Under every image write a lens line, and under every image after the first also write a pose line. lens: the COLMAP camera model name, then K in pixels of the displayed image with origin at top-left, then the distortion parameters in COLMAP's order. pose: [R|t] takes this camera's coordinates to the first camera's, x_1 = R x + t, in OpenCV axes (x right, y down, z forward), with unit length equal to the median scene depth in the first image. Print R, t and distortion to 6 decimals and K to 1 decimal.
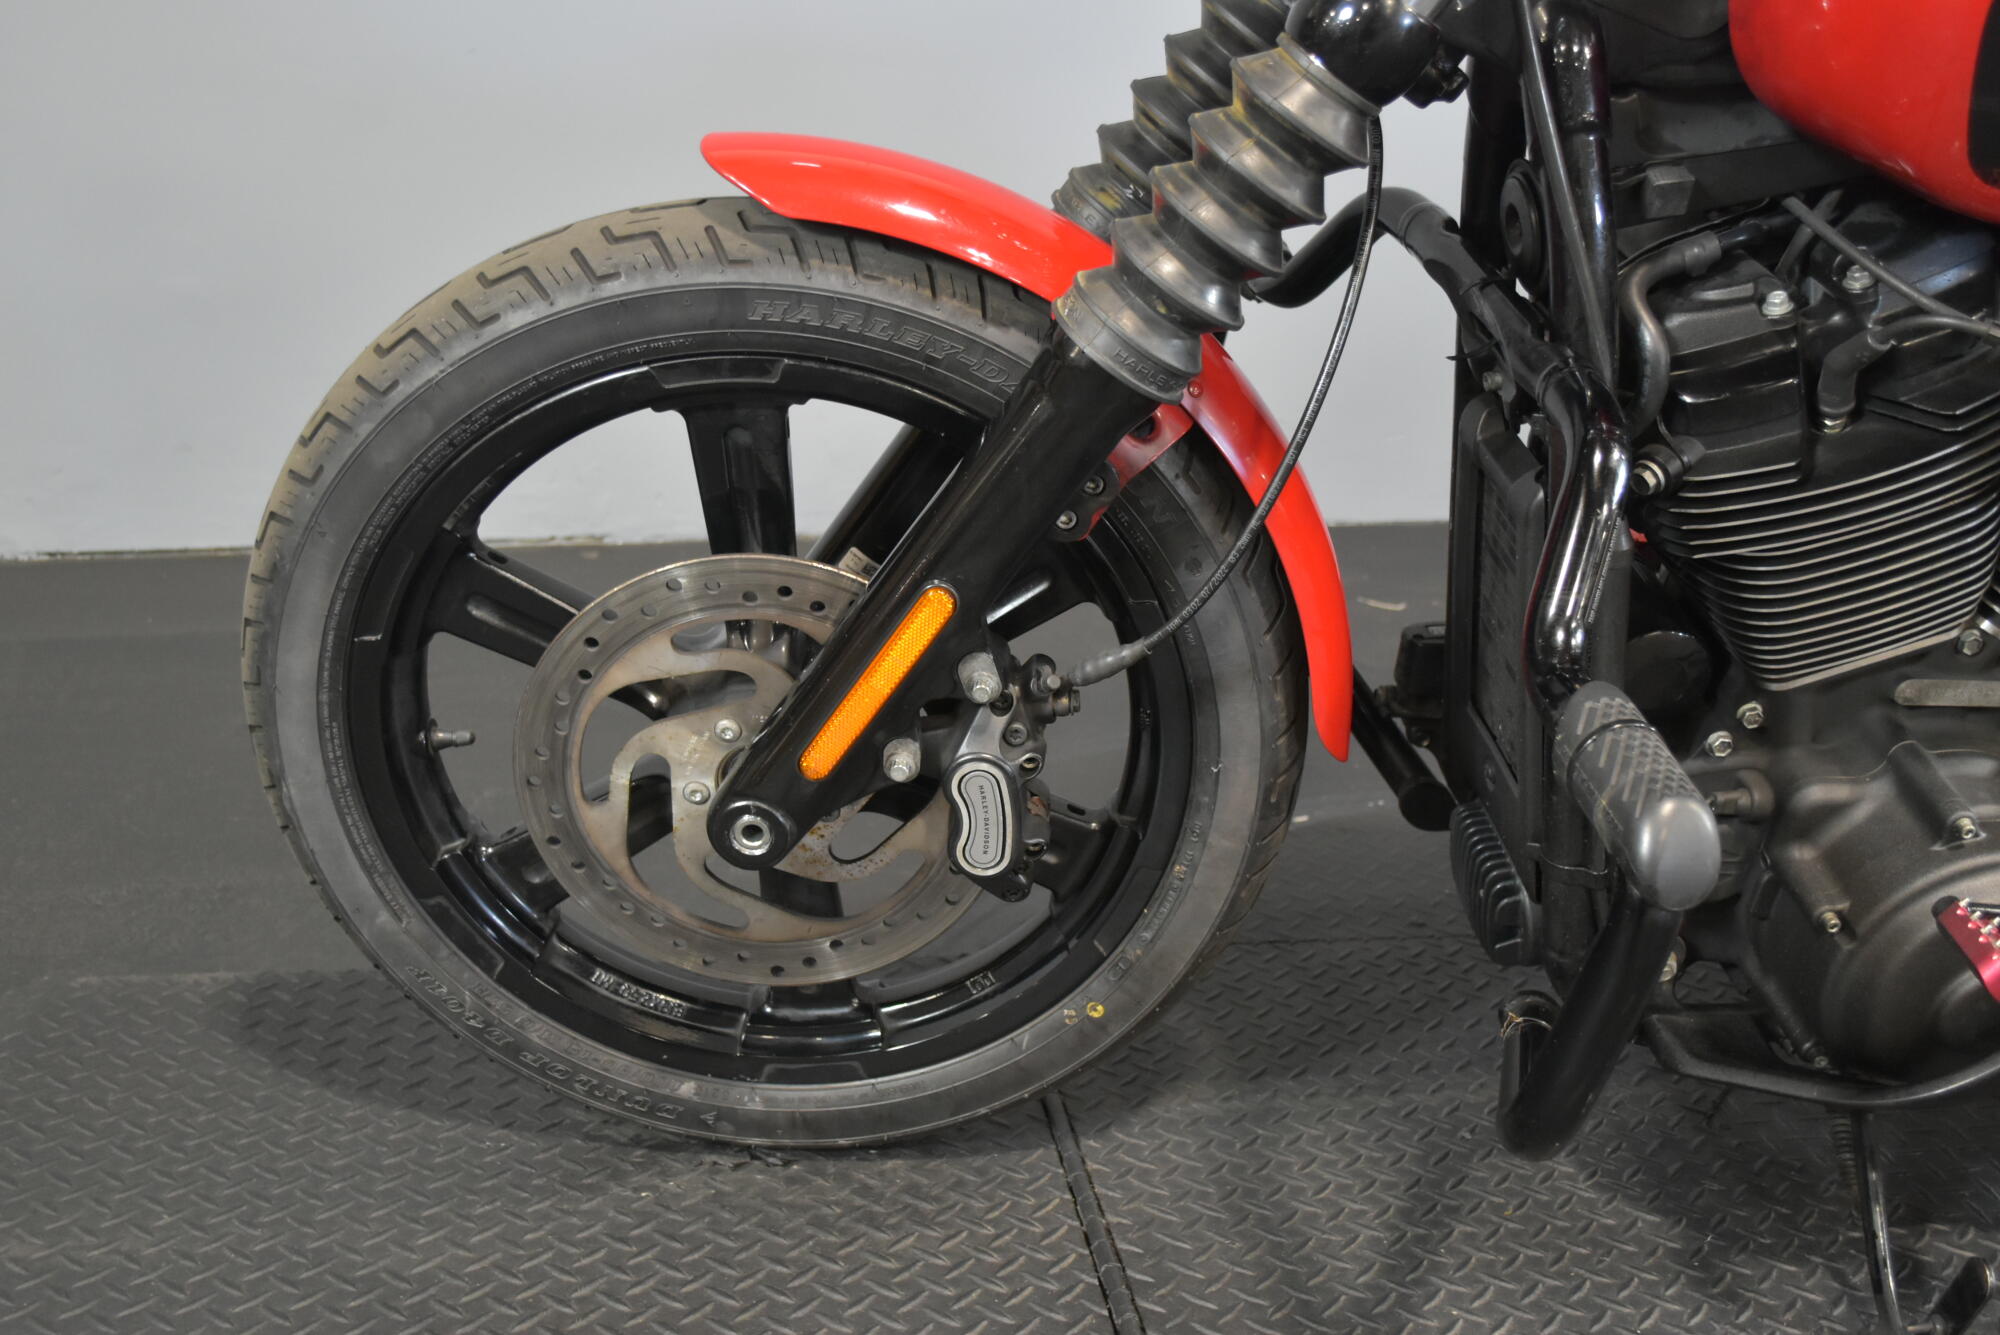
lens RADIAL K [[1965.0, 0, 1000.0], [0, 1965.0, 667.5], [0, 0, 1]] dist [-0.018895, -0.010776]
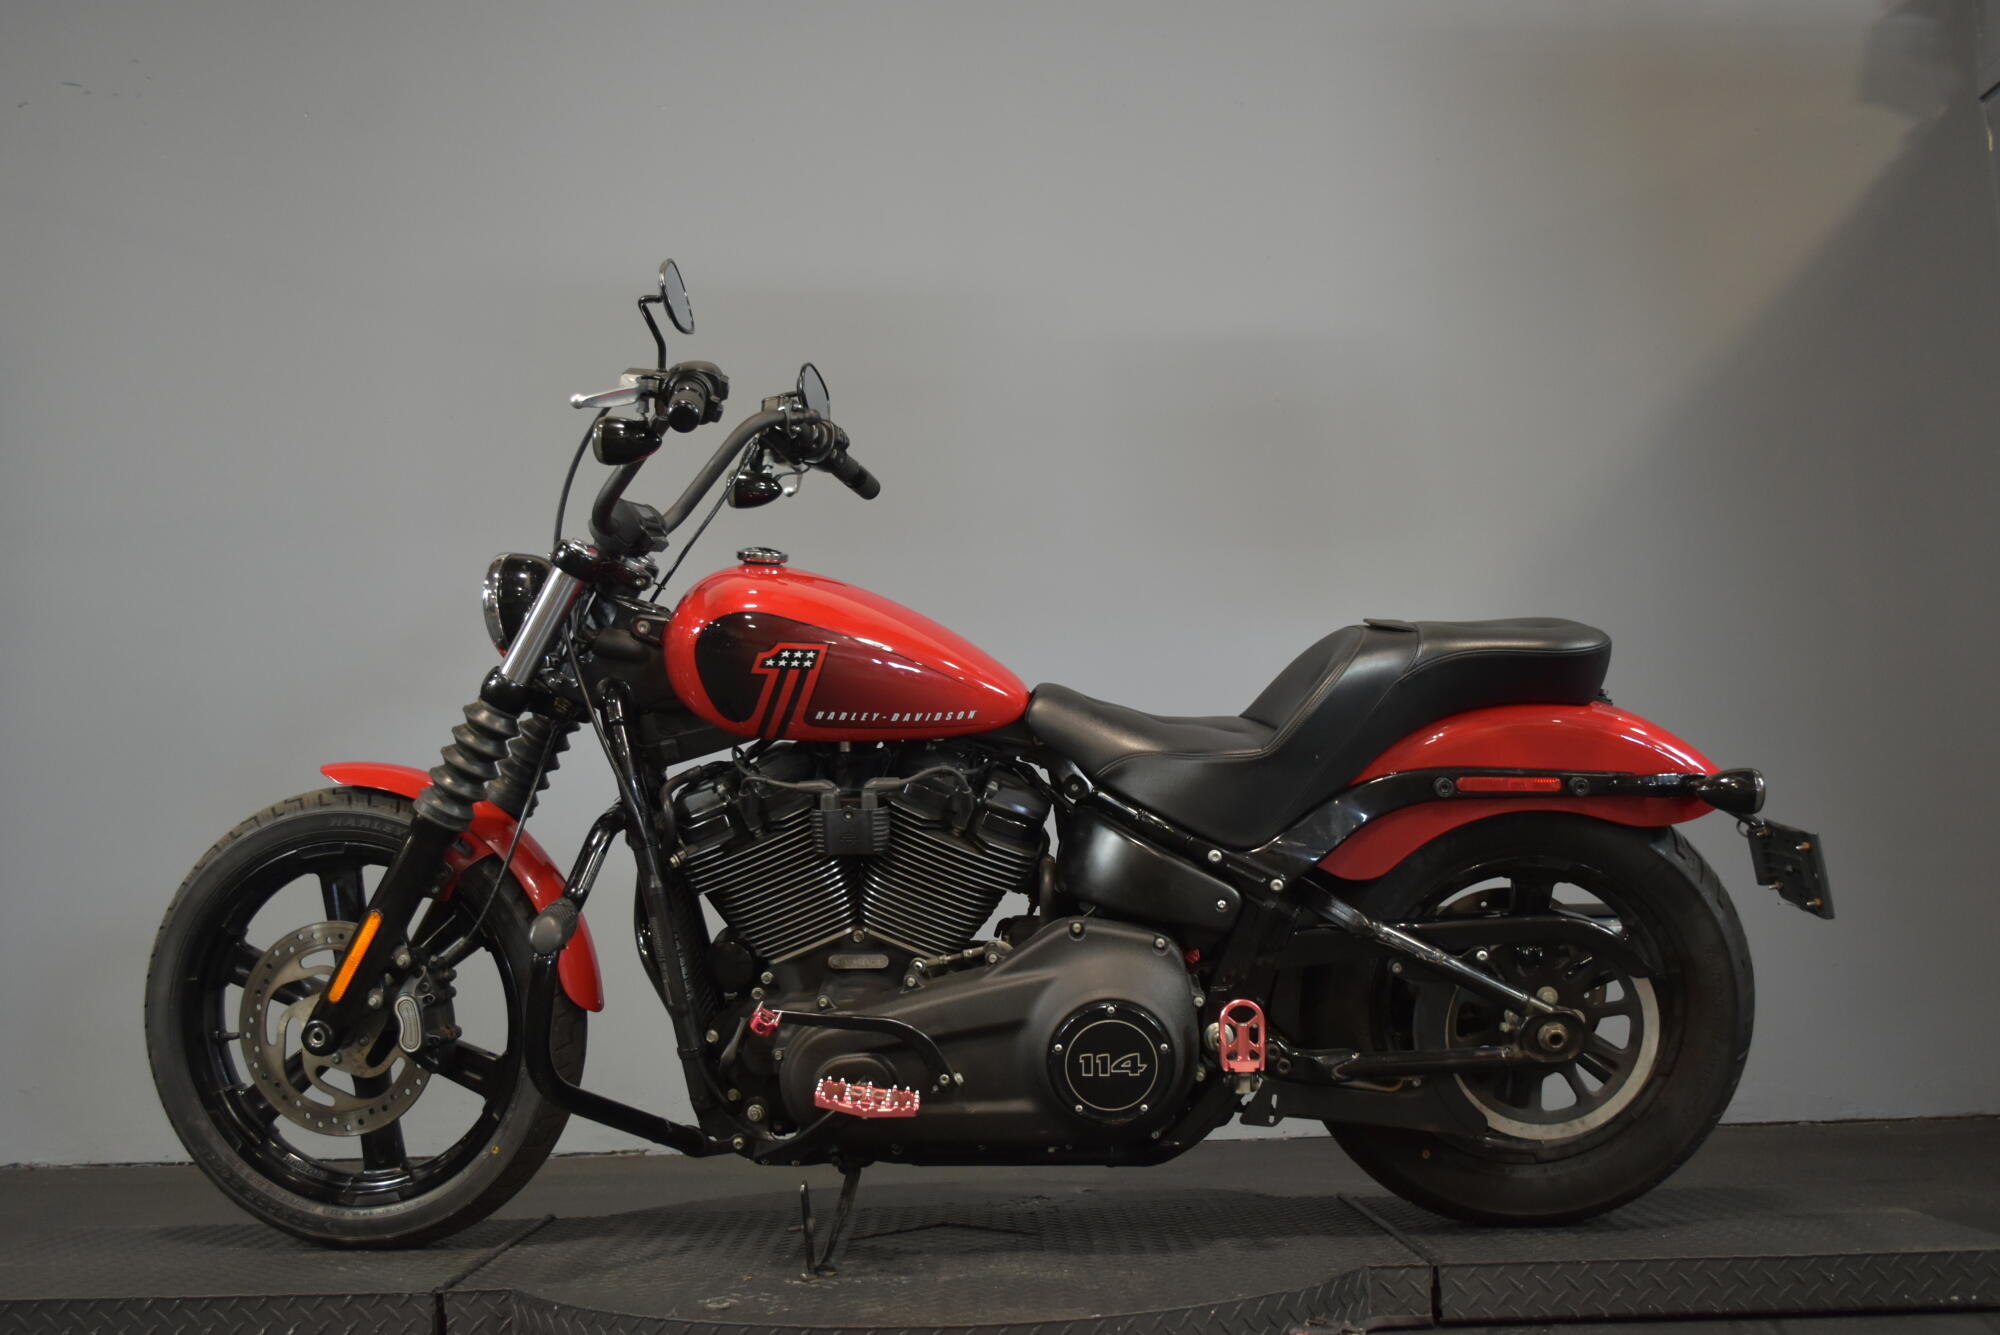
lens RADIAL K [[1868.7, 0, 1000.0], [0, 1868.7, 667.5], [0, 0, 1]] dist [-0.014886, -0.000126]
pose [[0.985418, -0.096668, -0.140025, 1.043713], [0.019829, 0.882574, -0.469755, 0.763995], [0.168992, 0.460128, 0.871621, -1.027615]]
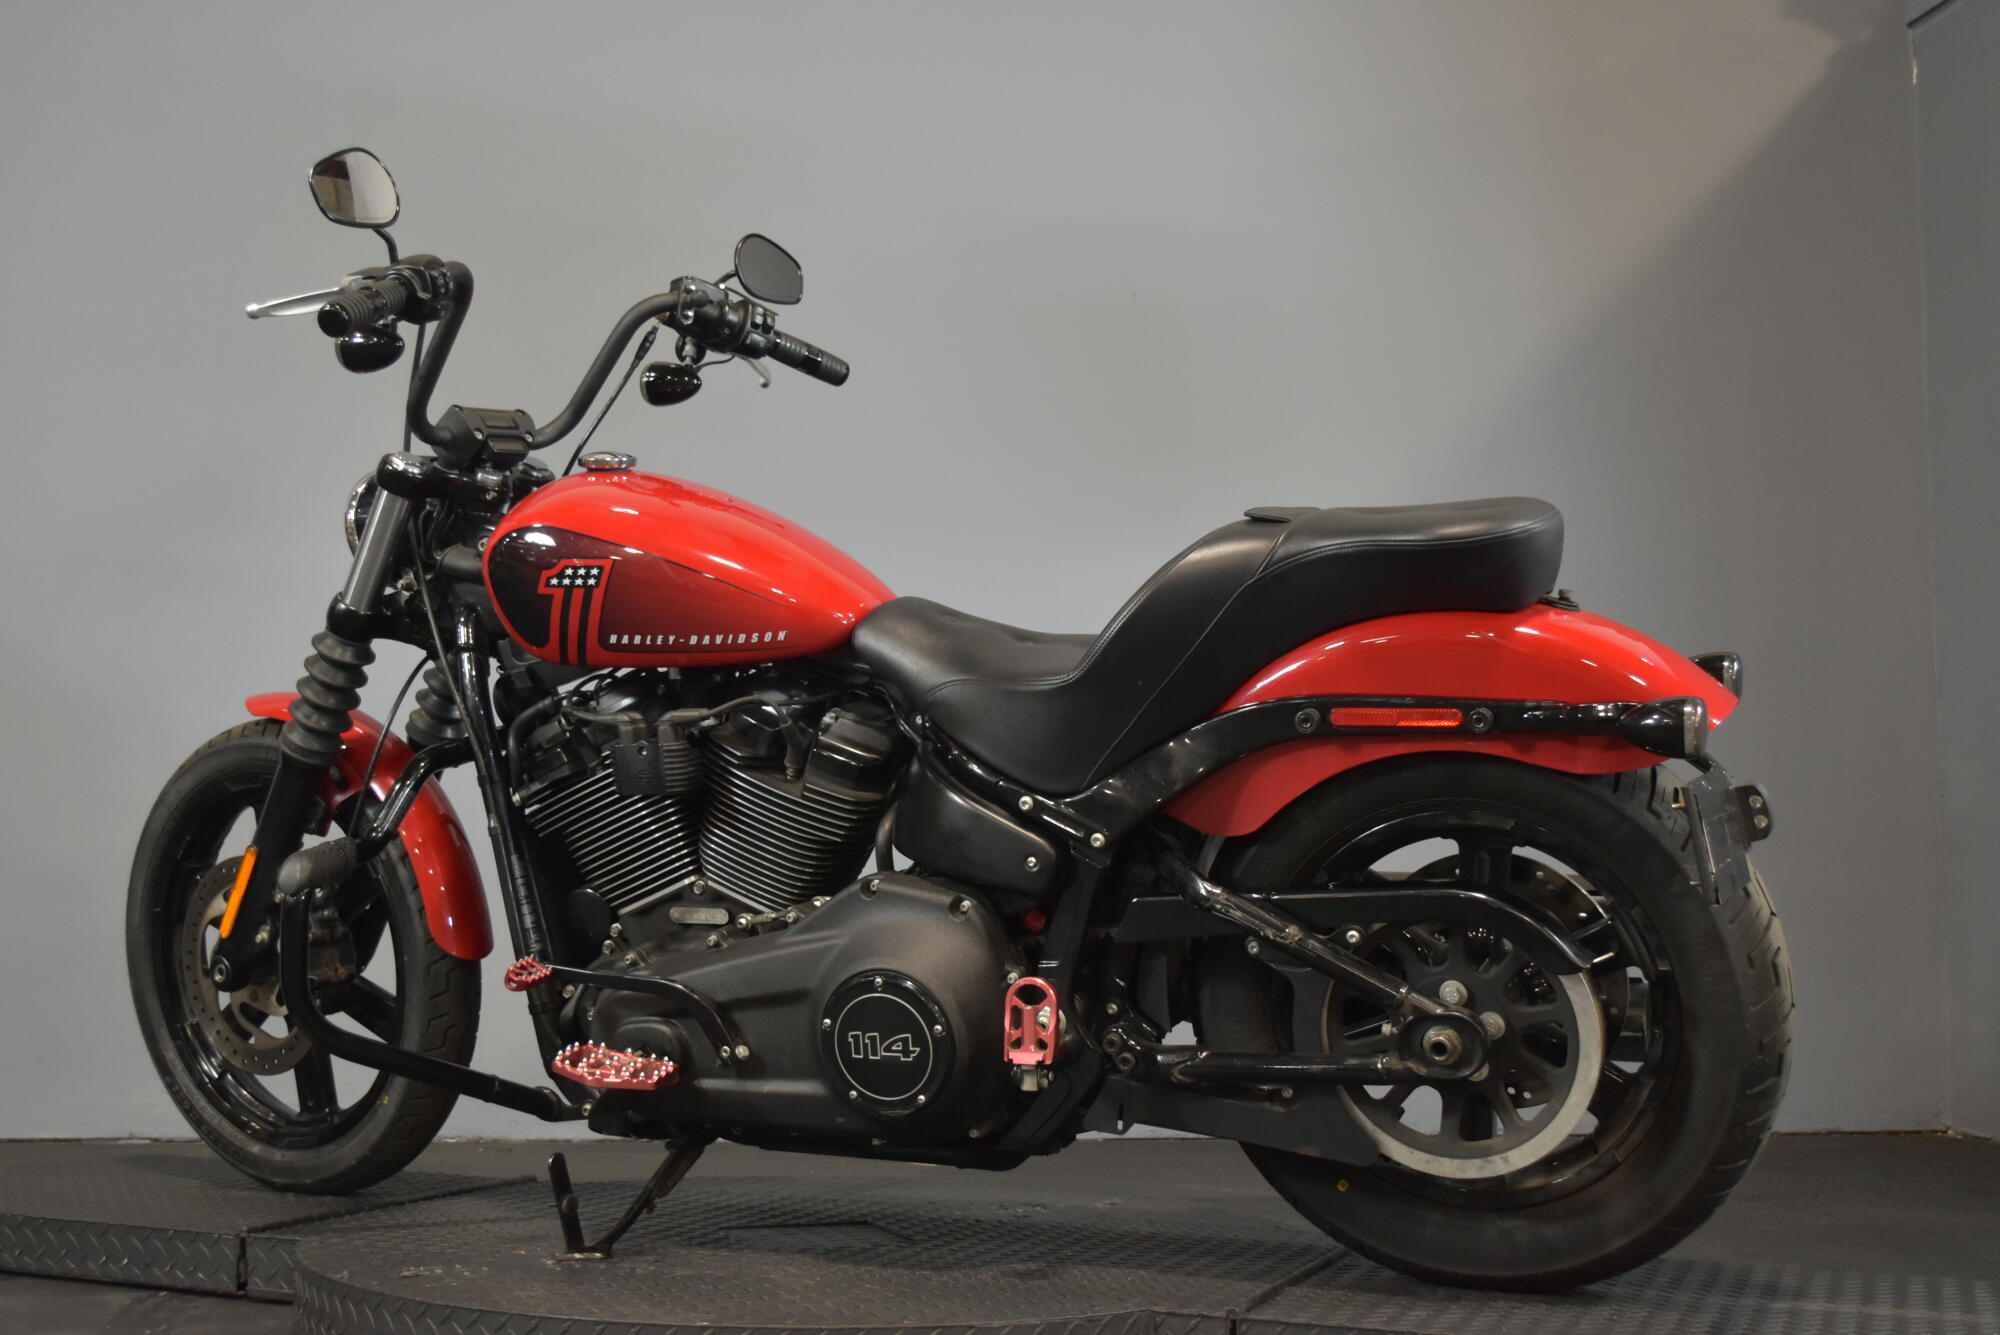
lens RADIAL K [[2237.5, 0, 1000.0], [0, 2237.5, 667.5], [0, 0, 1]] dist [-0.008357, 0.009403]
pose [[0.849584, -0.097130, -0.518433, 2.066514], [-0.143951, 0.902887, -0.405059, 0.698072], [0.507430, 0.418761, 0.753096, -0.677655]]
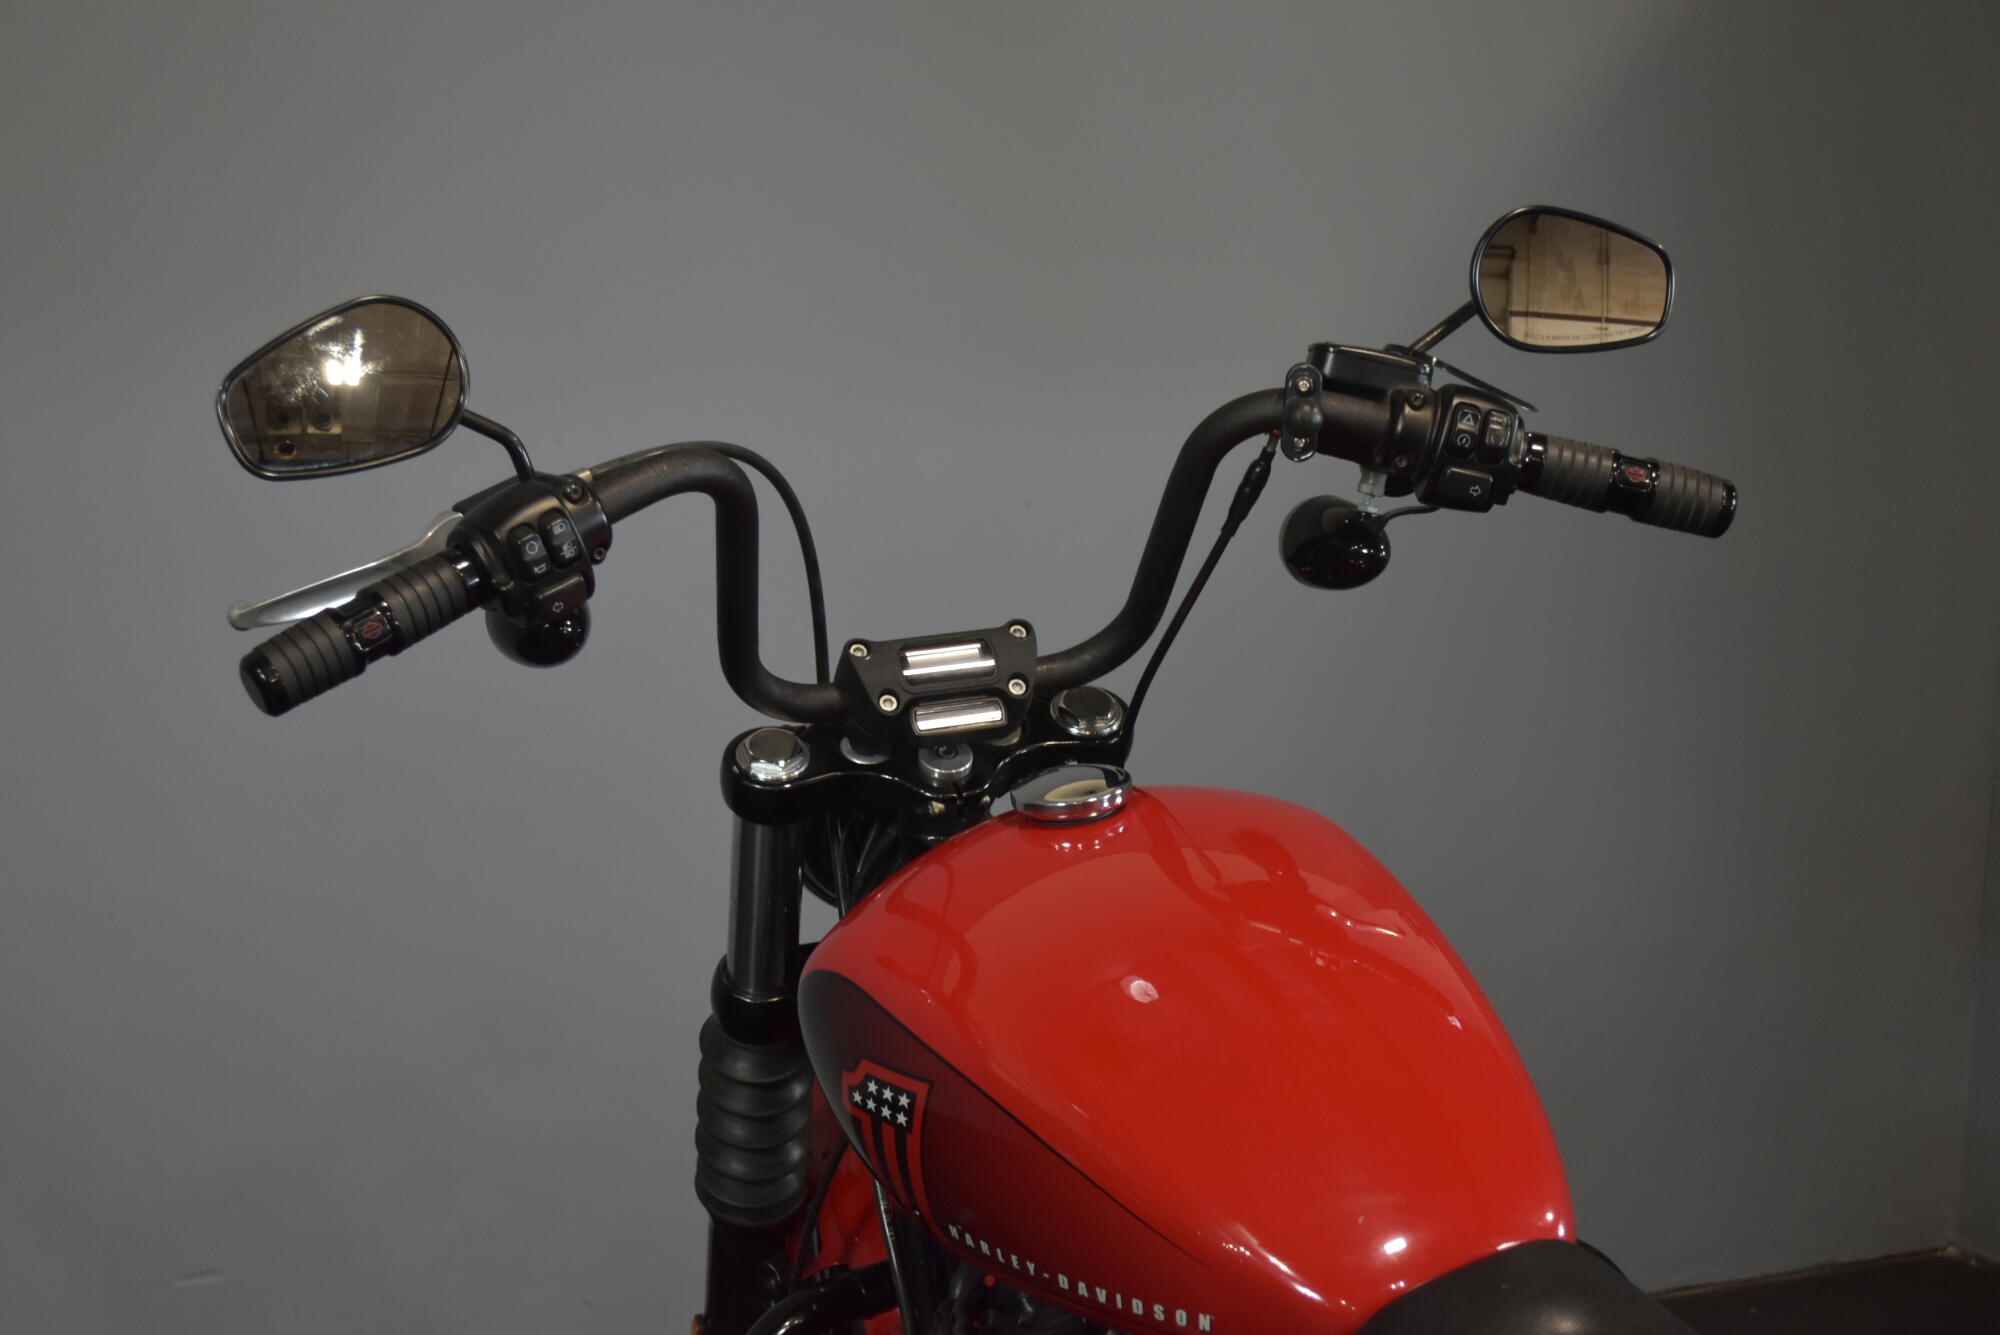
lens RADIAL K [[3040.5, 0, 1000.0], [0, 3040.5, 667.5], [0, 0, 1]] dist [-0.017437, -0.093825]
pose [[0.333960, 0.041695, -0.941664, 1.965906], [-0.349323, 0.933358, -0.082560, -0.355602], [0.875468, 0.356517, 0.326270, 0.270846]]
